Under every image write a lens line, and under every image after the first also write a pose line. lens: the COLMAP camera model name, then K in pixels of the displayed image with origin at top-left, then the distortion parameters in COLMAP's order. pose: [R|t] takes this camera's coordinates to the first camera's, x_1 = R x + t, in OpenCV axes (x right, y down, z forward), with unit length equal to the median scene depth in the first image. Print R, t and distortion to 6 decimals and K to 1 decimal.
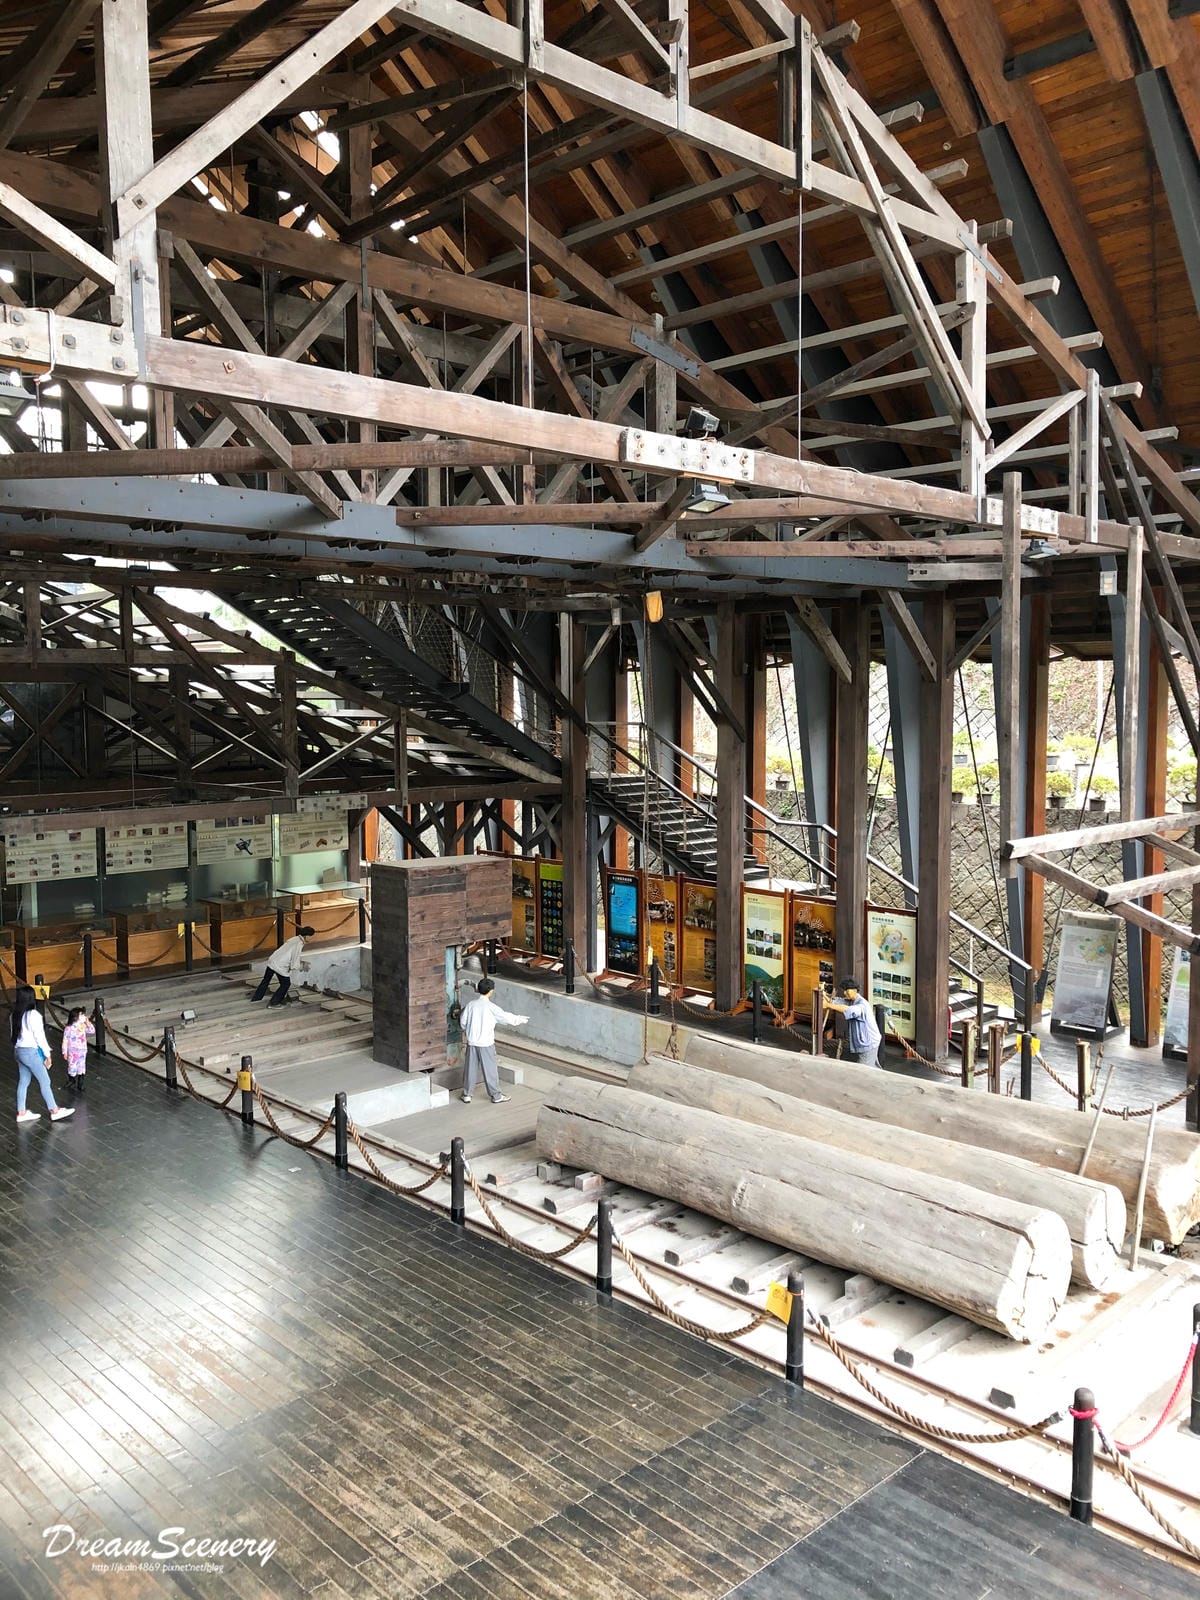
lens RADIAL K [[1295.1, 0, 601.5], [0, 1295.1, 800.6], [0, 0, 1]] dist [0.031820, -0.010405]
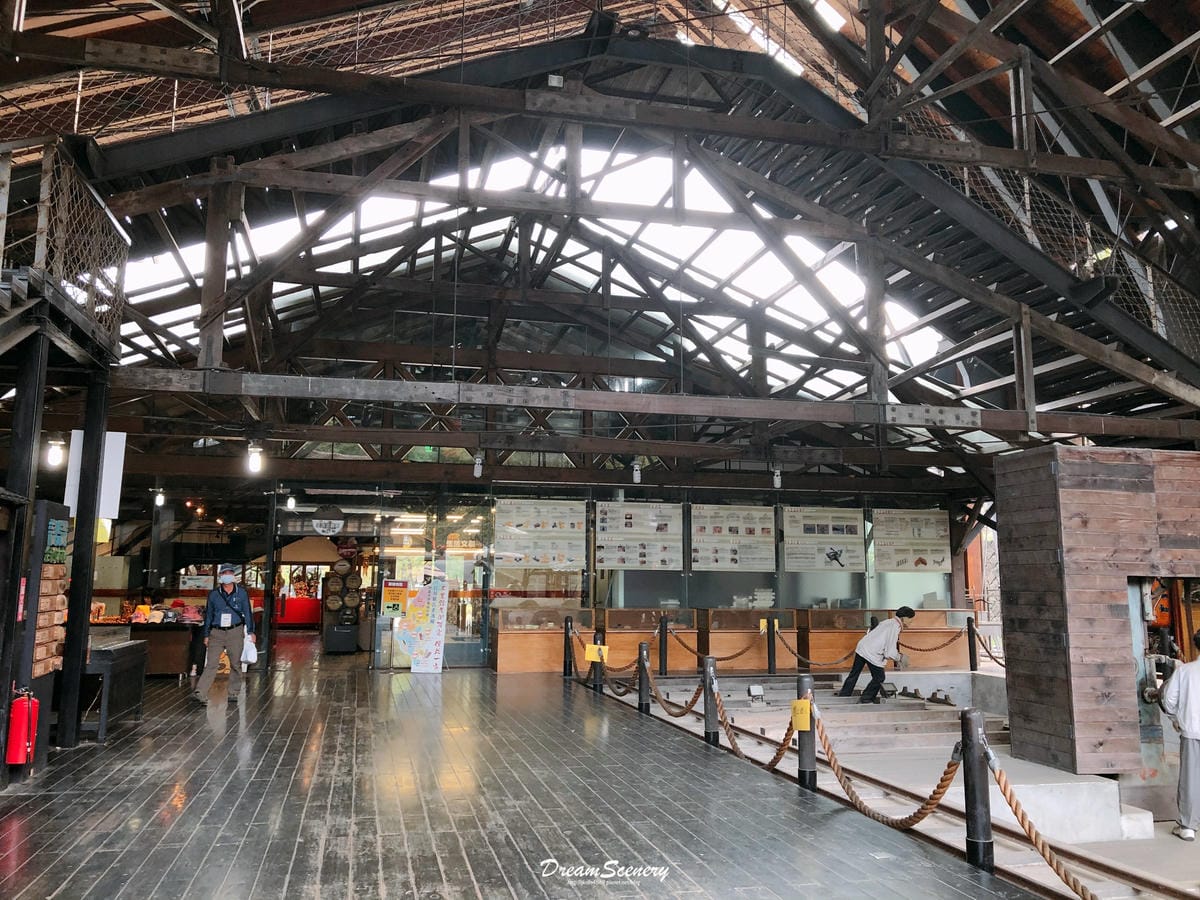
lens RADIAL K [[971.3, 0, 602.5], [0, 971.3, 445.3], [0, 0, 1]] dist [0.031820, -0.010405]
pose [[0.866827, -0.068353, -0.493901, -0.076228], [-0.043466, 0.976429, -0.211418, 0.122456], [0.496710, 0.204731, 0.843424, 0.342183]]
